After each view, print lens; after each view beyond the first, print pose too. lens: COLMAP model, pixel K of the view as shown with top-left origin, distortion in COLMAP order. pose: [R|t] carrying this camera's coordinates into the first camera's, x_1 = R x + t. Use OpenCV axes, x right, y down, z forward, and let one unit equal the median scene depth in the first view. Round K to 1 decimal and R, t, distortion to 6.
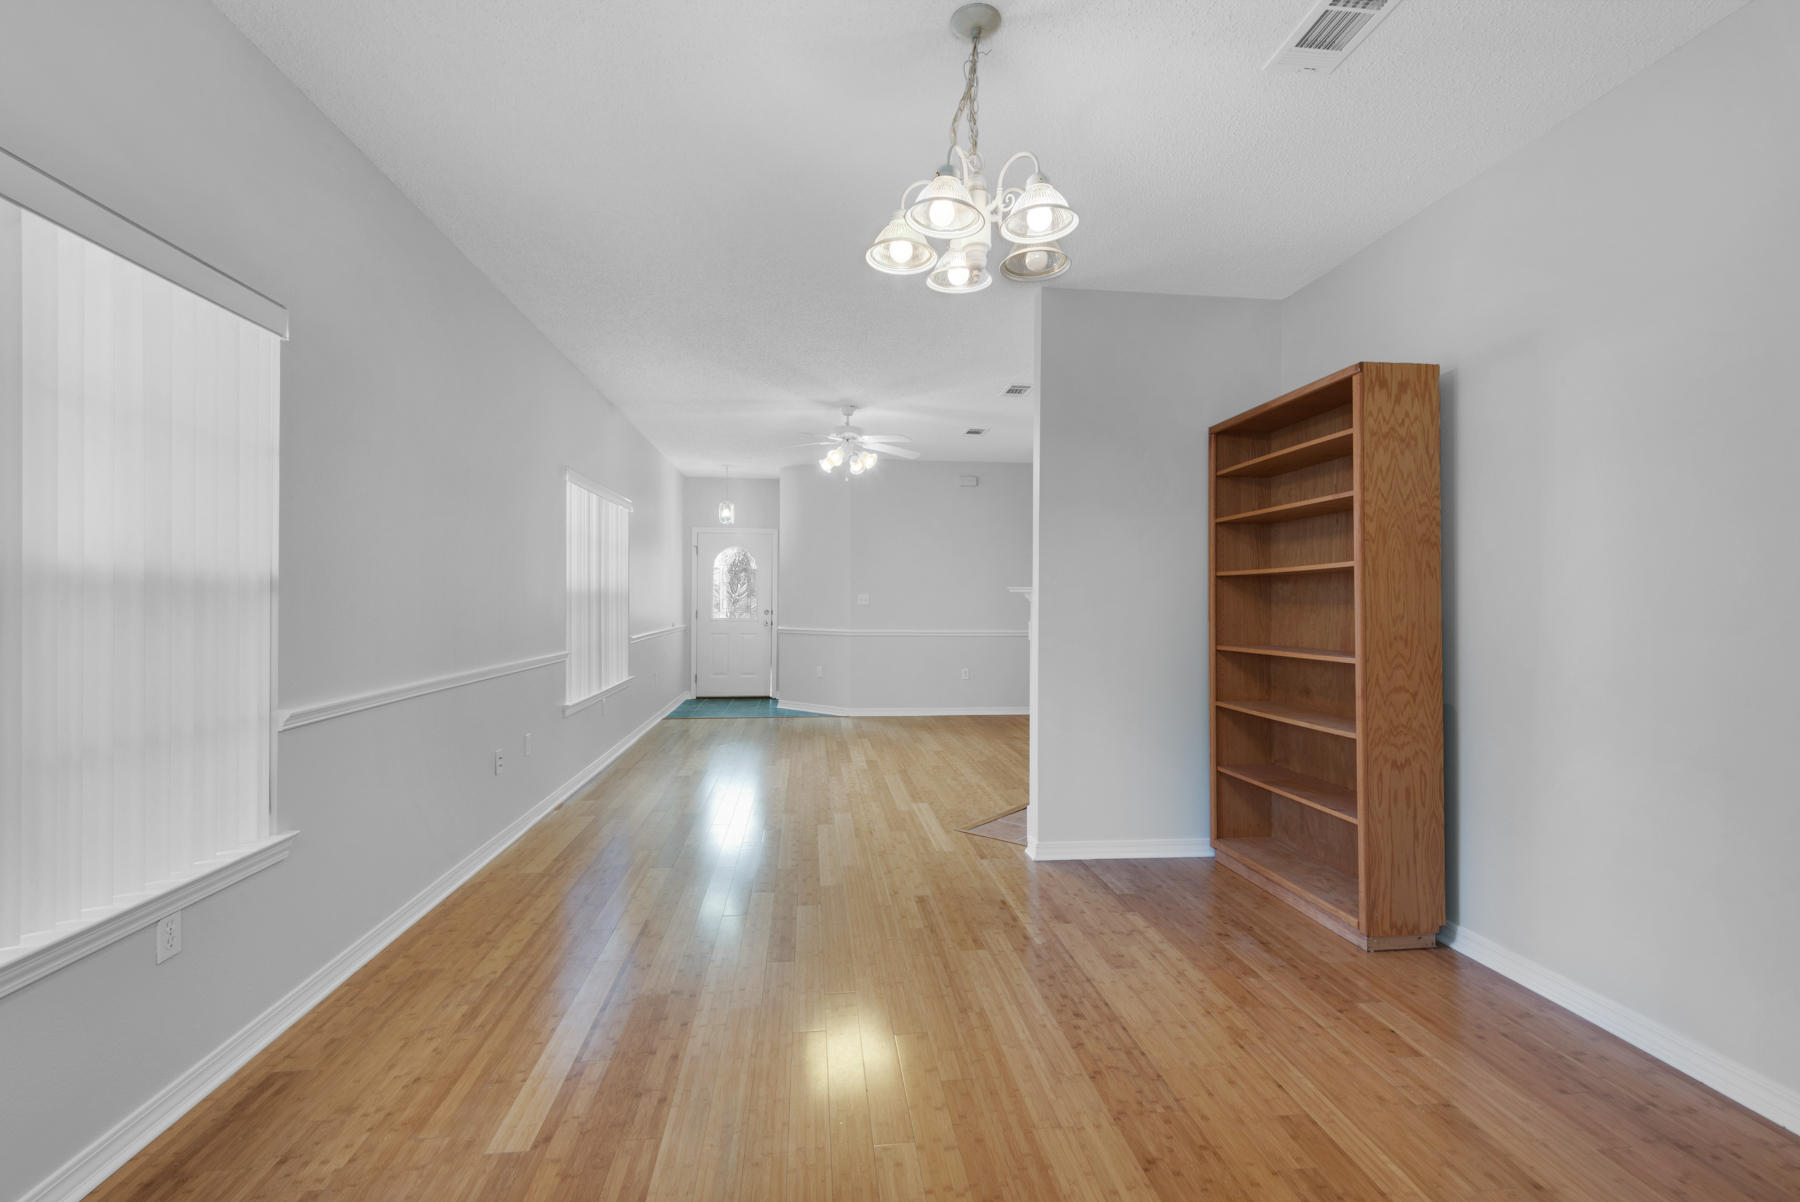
lens RADIAL K [[818.5, 0, 899.9], [0, 818.5, 595.4], [0, 0, 1]] dist [0.035286, -0.018891]
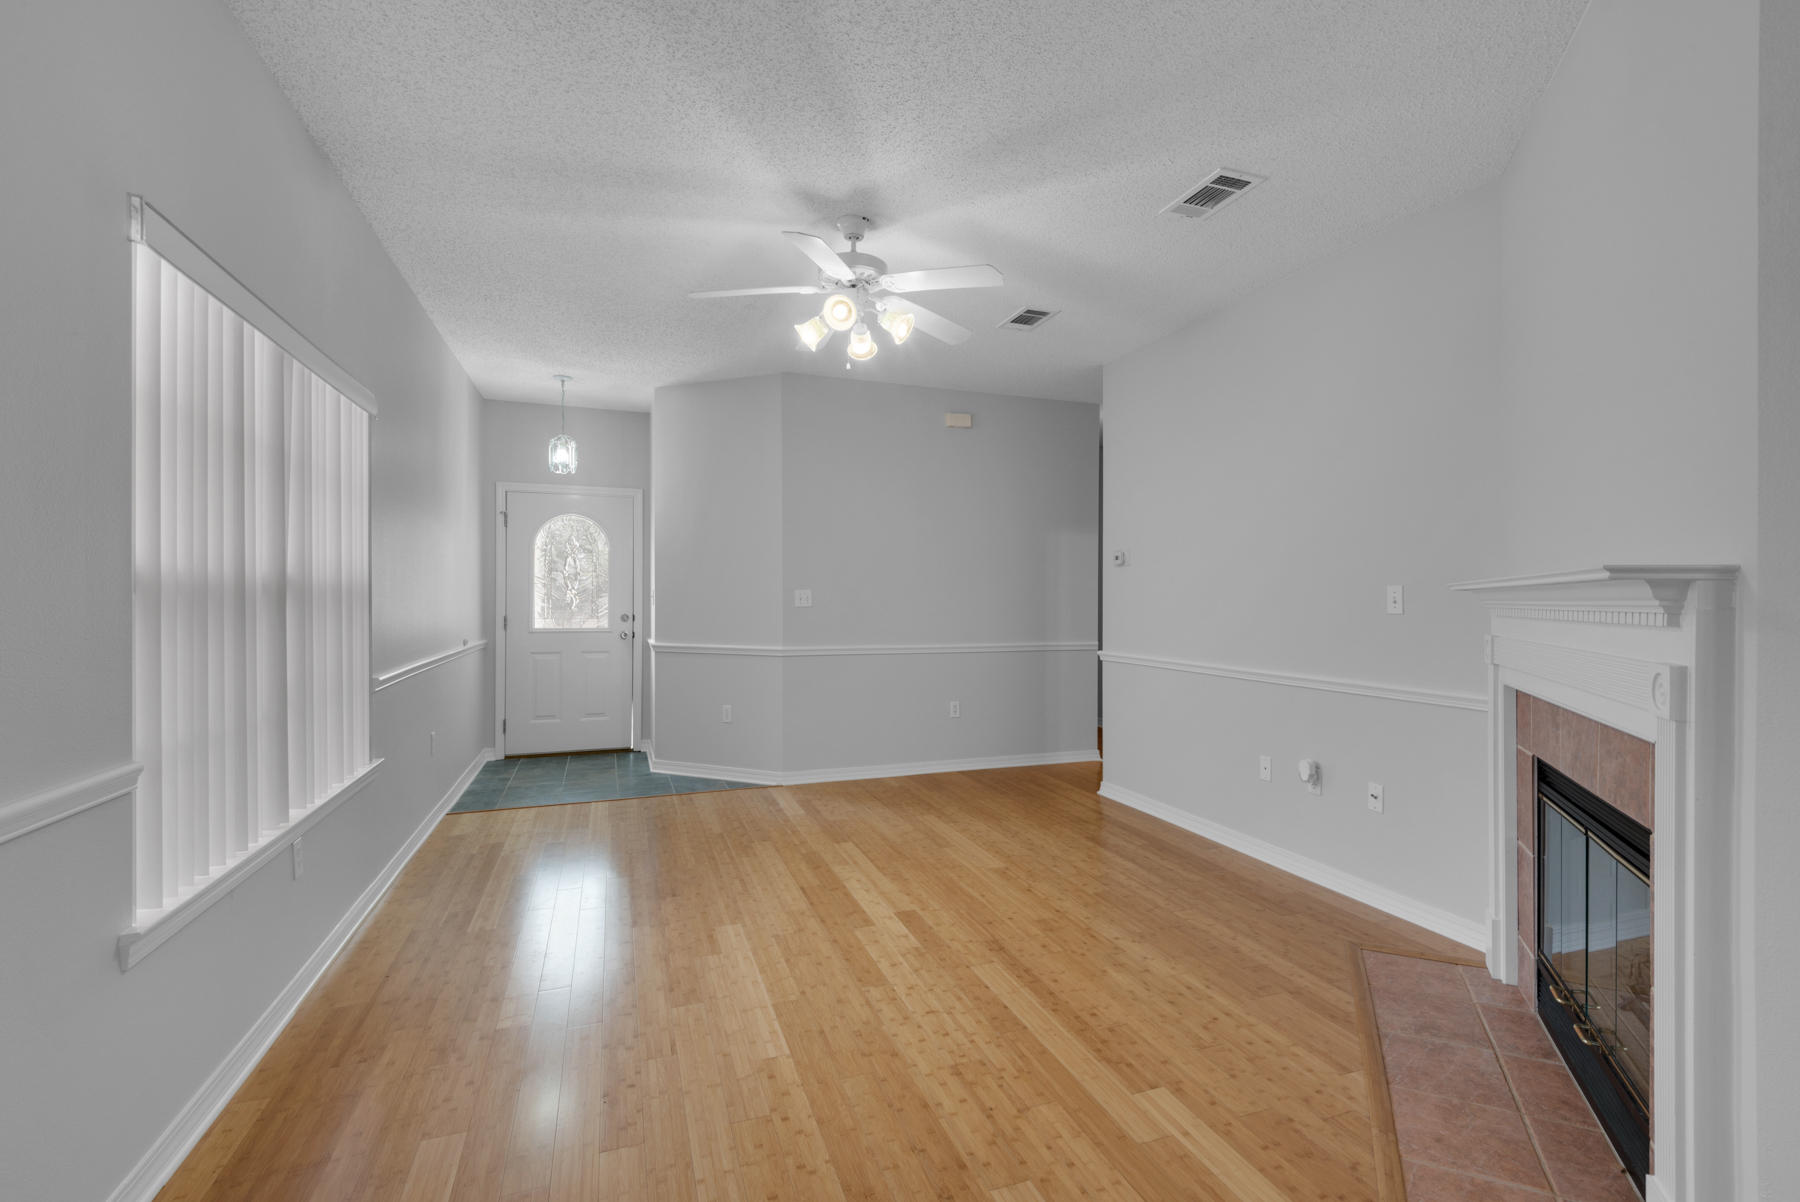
lens RADIAL K [[822.9, 0, 932.5], [0, 822.9, 598.3], [0, 0, 1]] dist [0.037597, -0.030893]
pose [[0.967366, -0.003456, 0.253359, -0.282668], [0.001502, 0.999968, 0.007905, 0.000645], [-0.253378, -0.007267, 0.967340, 0.935243]]
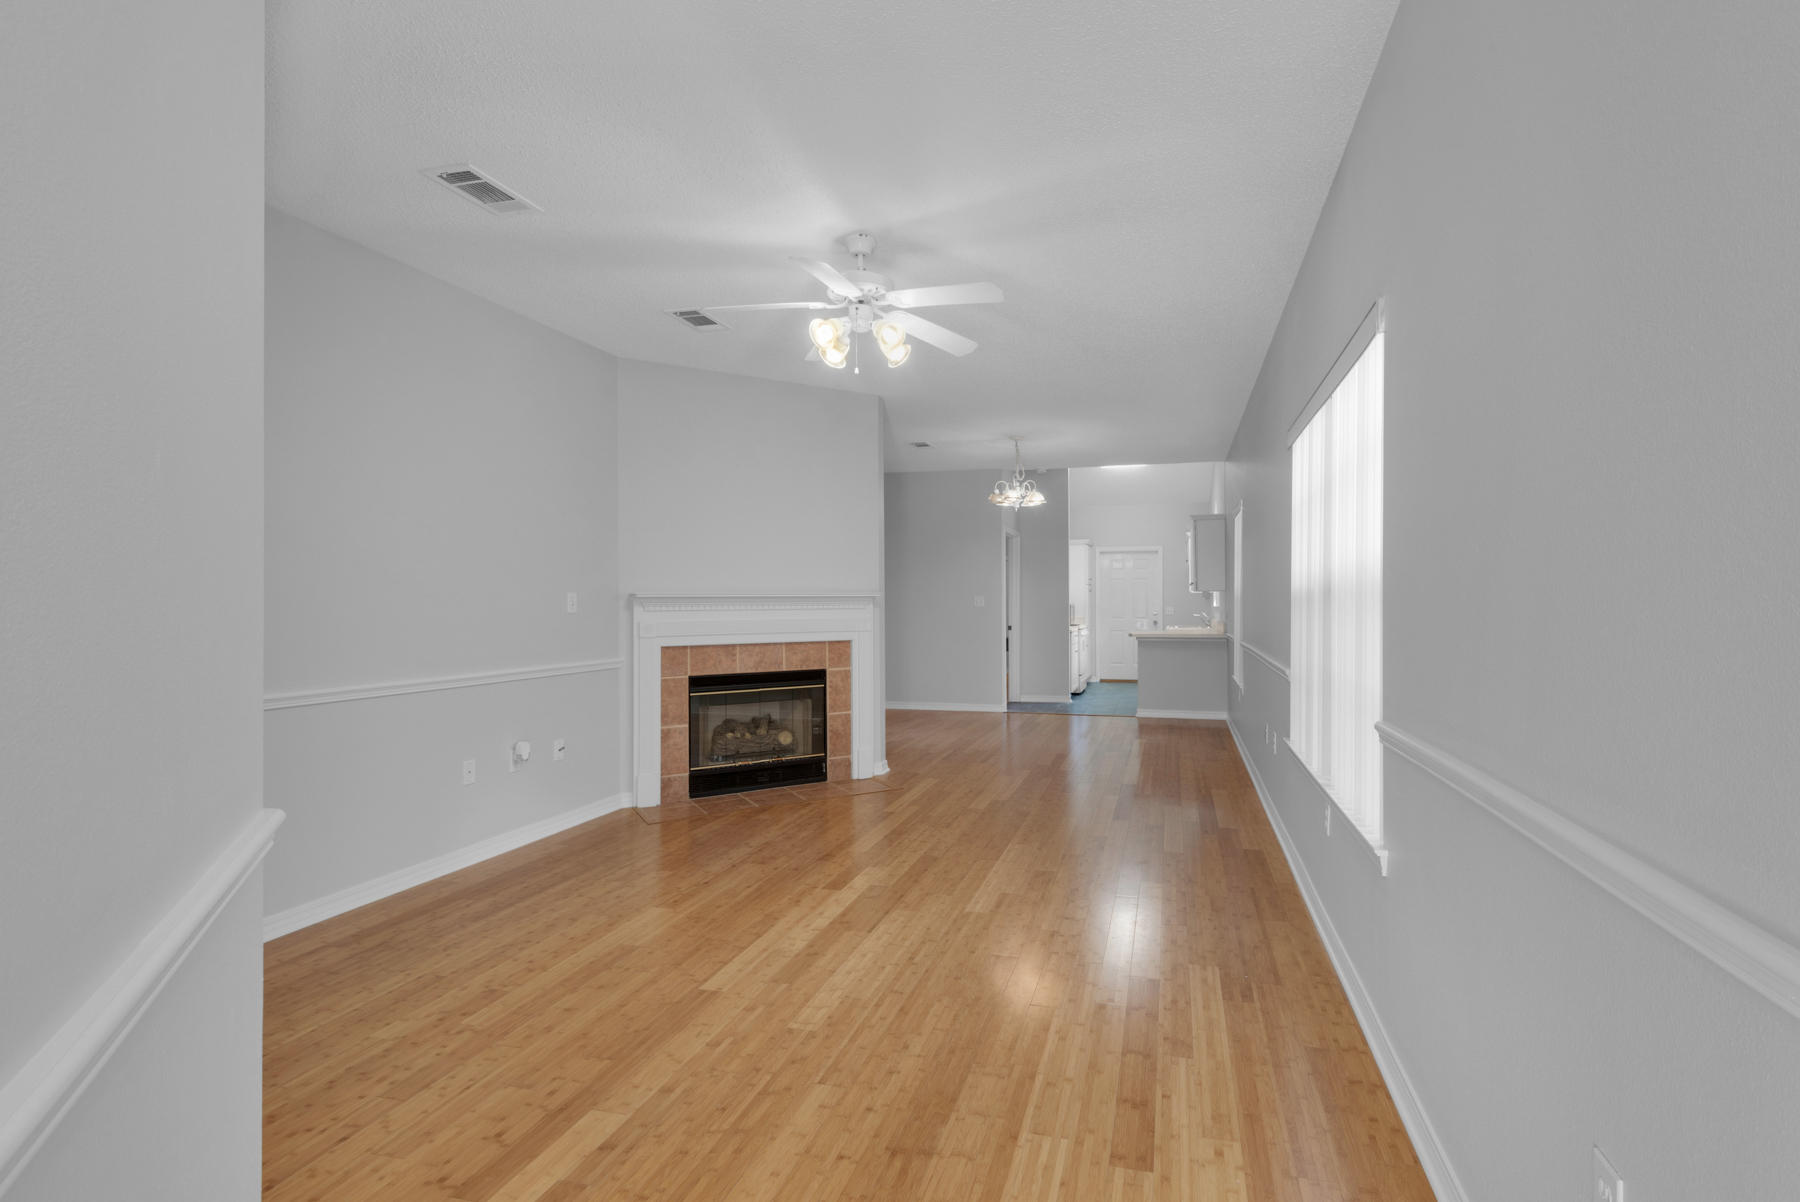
lens RADIAL K [[832.9, 0, 957.7], [0, 832.9, 602.6], [0, 0, 1]] dist [0.044465, -0.020287]
pose [[-0.934996, -0.004284, 0.354633, -0.605459], [-0.005108, 0.999986, -0.001388, 0.009738], [-0.354622, -0.003109, -0.935004, 2.857796]]
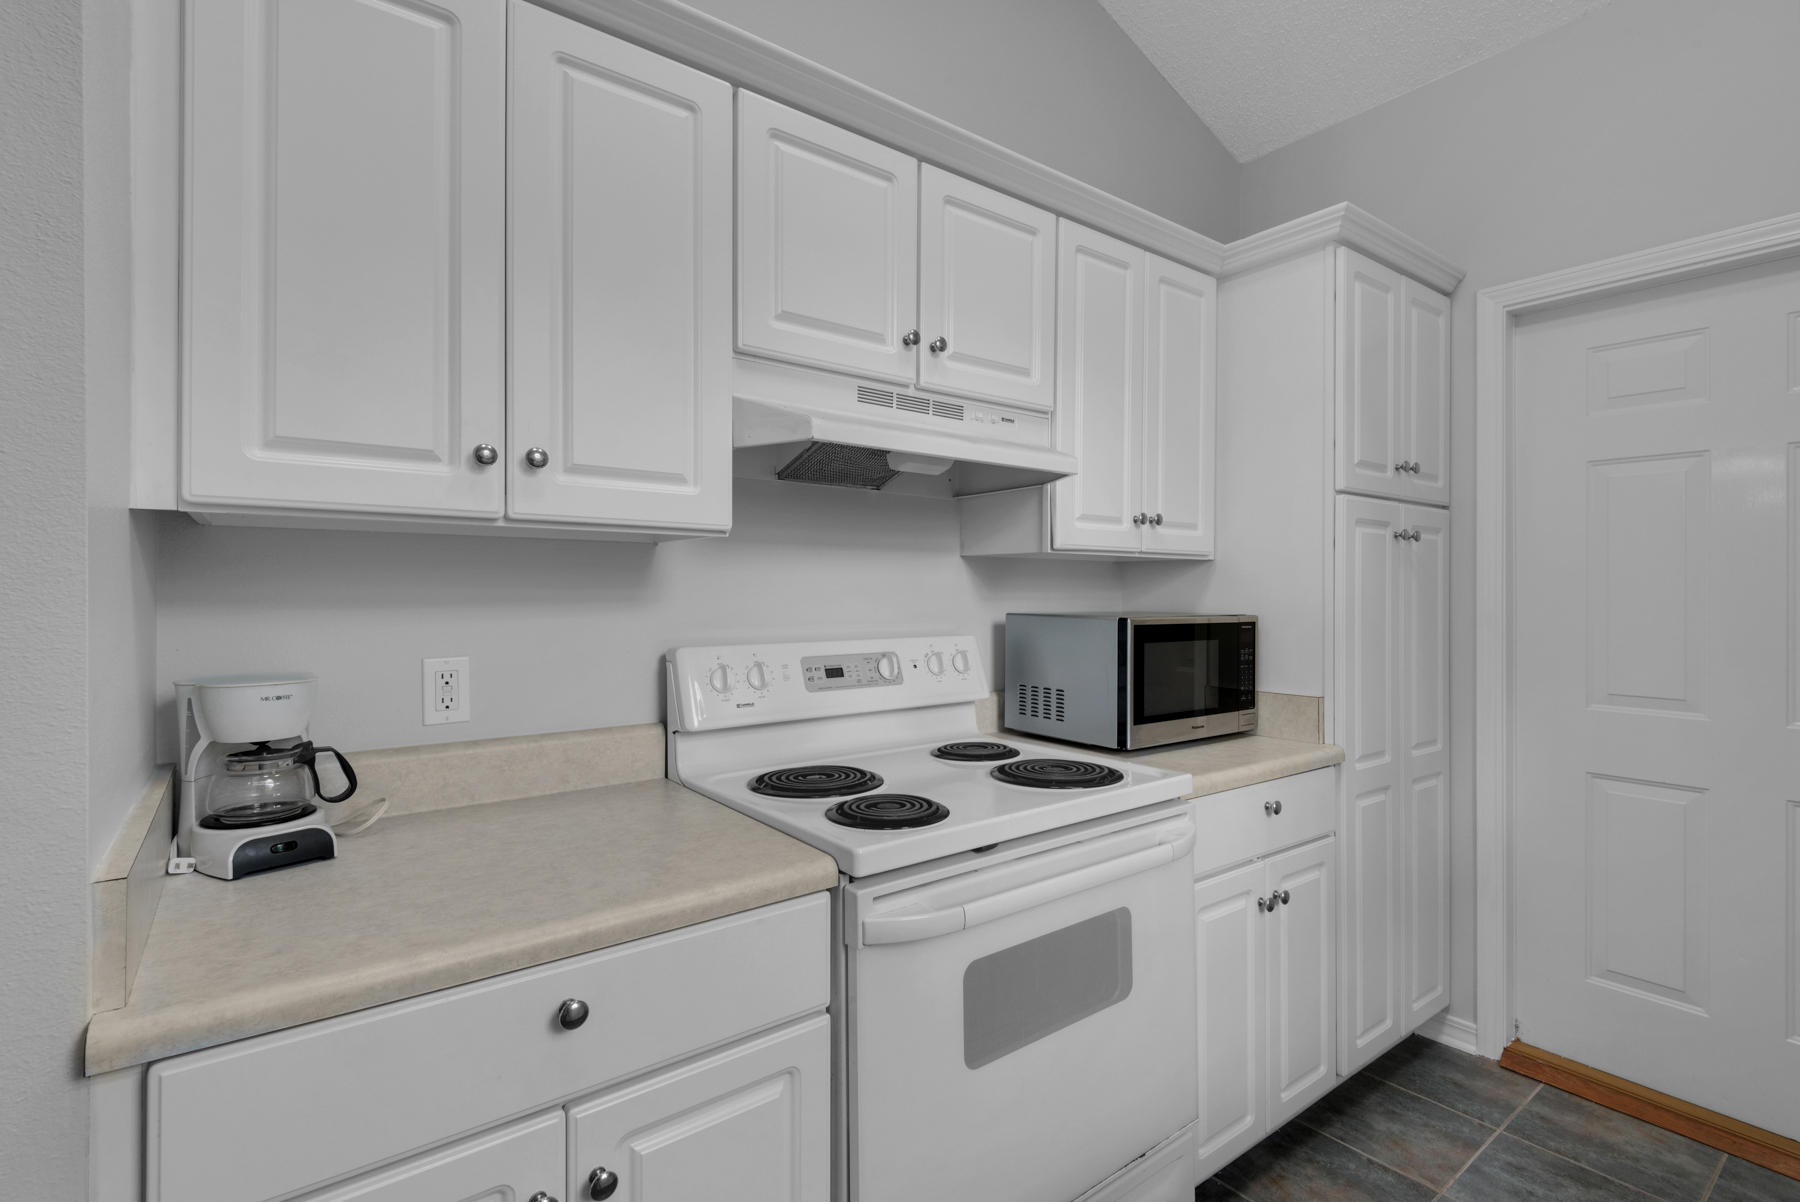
lens RADIAL K [[832.9, 0, 957.7], [0, 832.9, 602.6], [0, 0, 1]] dist [0.044465, -0.020287]
pose [[-0.516719, -0.015117, 0.856022, -0.198873], [-0.008861, 0.999885, 0.012309, -0.007186], [-0.856109, -0.001225, -0.516794, -0.318315]]
